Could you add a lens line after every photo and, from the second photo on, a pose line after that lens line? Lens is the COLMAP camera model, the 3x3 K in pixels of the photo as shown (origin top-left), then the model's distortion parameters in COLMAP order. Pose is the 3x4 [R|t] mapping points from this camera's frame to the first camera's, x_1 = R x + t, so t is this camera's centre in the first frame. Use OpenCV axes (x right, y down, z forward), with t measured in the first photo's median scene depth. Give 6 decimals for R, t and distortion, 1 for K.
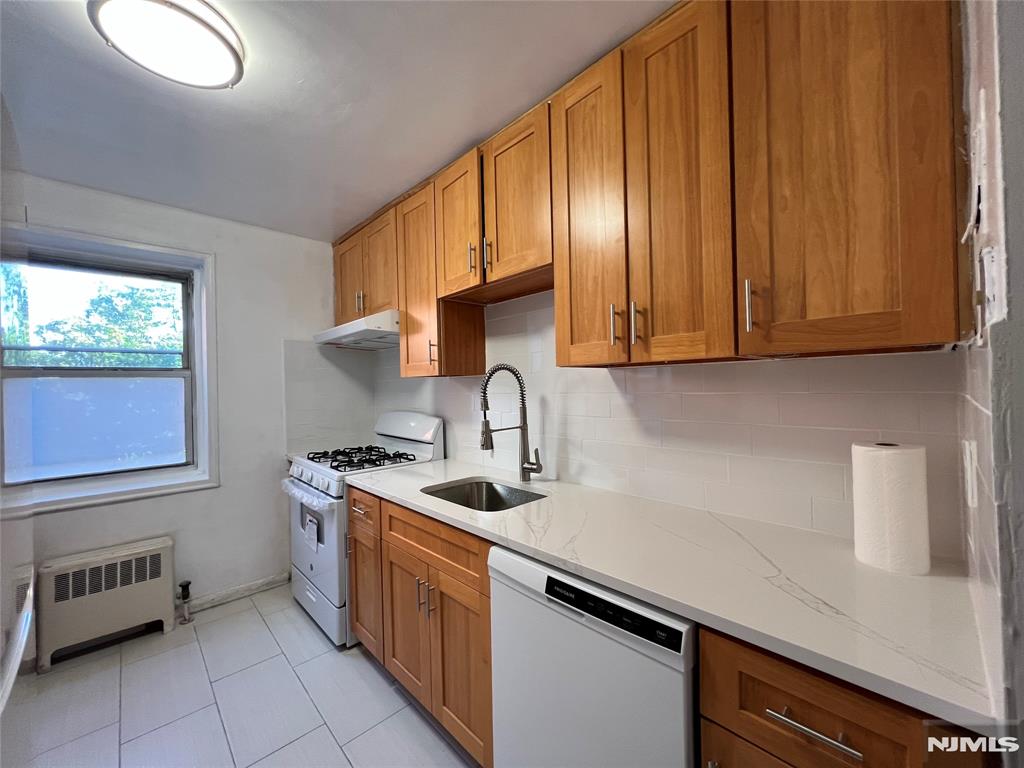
lens RADIAL K [[406.2, 0, 518.1], [0, 406.2, 384.9], [0, 0, 1]] dist [-0.000902, -0.000016]
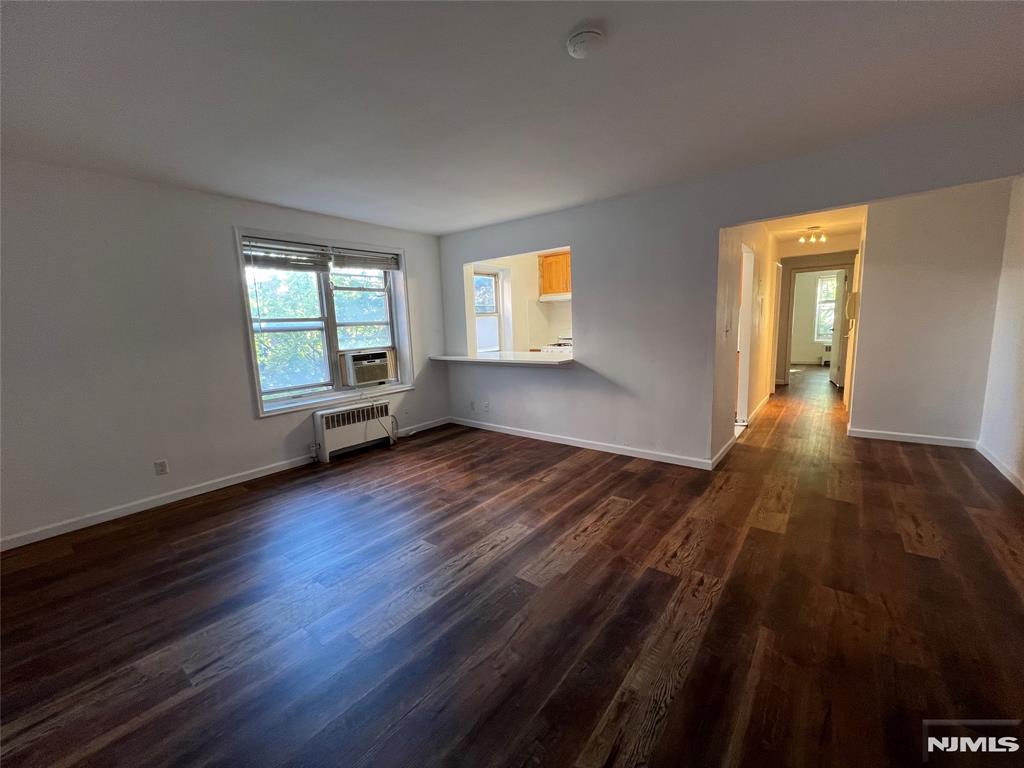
lens RADIAL K [[406.2, 0, 514.7], [0, 406.2, 385.2], [0, 0, 1]] dist [-0.000902, -0.000016]
pose [[0.994529, -0.029665, 0.100162, -1.055351], [0.014824, 0.989204, 0.145790, 0.045530], [-0.103406, -0.143508, 0.984232, -1.684930]]
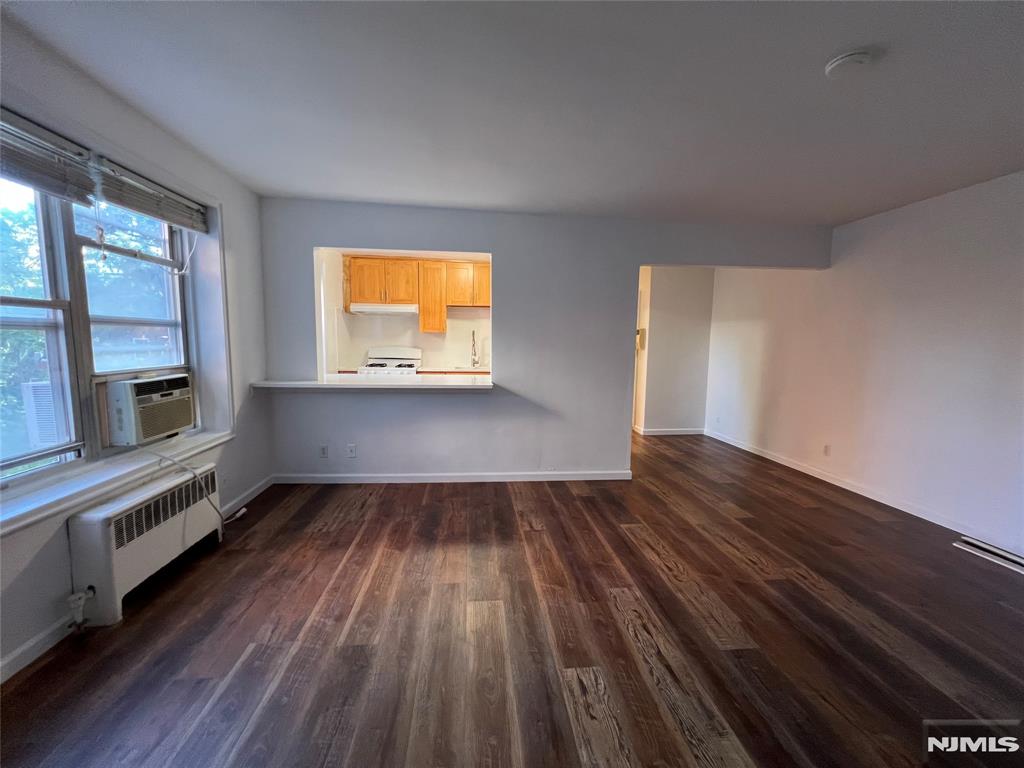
lens RADIAL K [[406.2, 0, 507.8], [0, 406.2, 385.4], [0, 0, 1]] dist [-0.000902, -0.000016]
pose [[0.646165, -0.049907, 0.761565, -1.760427], [-0.029285, 0.995503, 0.090085, 0.066043], [-0.762636, -0.080512, 0.641798, -0.994484]]
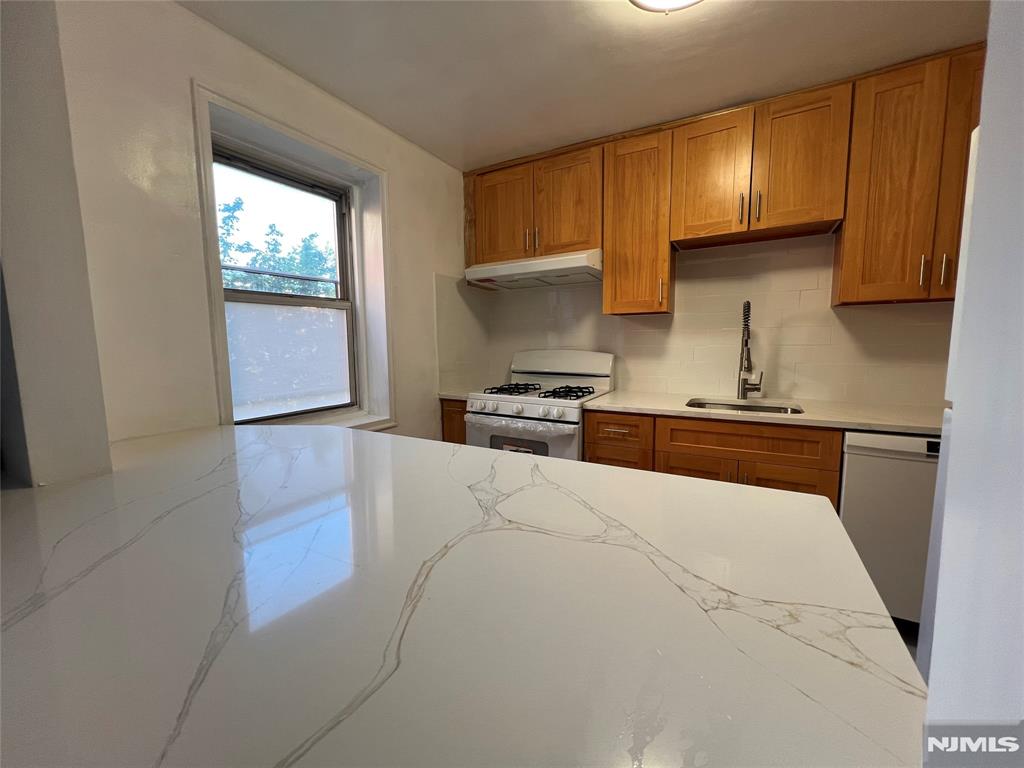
lens RADIAL K [[406.2, 0, 511.6], [0, 406.2, 385.7], [0, 0, 1]] dist [-0.000902, -0.000016]
pose [[0.959405, -0.020584, 0.281279, -0.783375], [-0.007910, 0.994977, 0.099792, 0.062020], [-0.281920, -0.097966, 0.954423, 0.019189]]
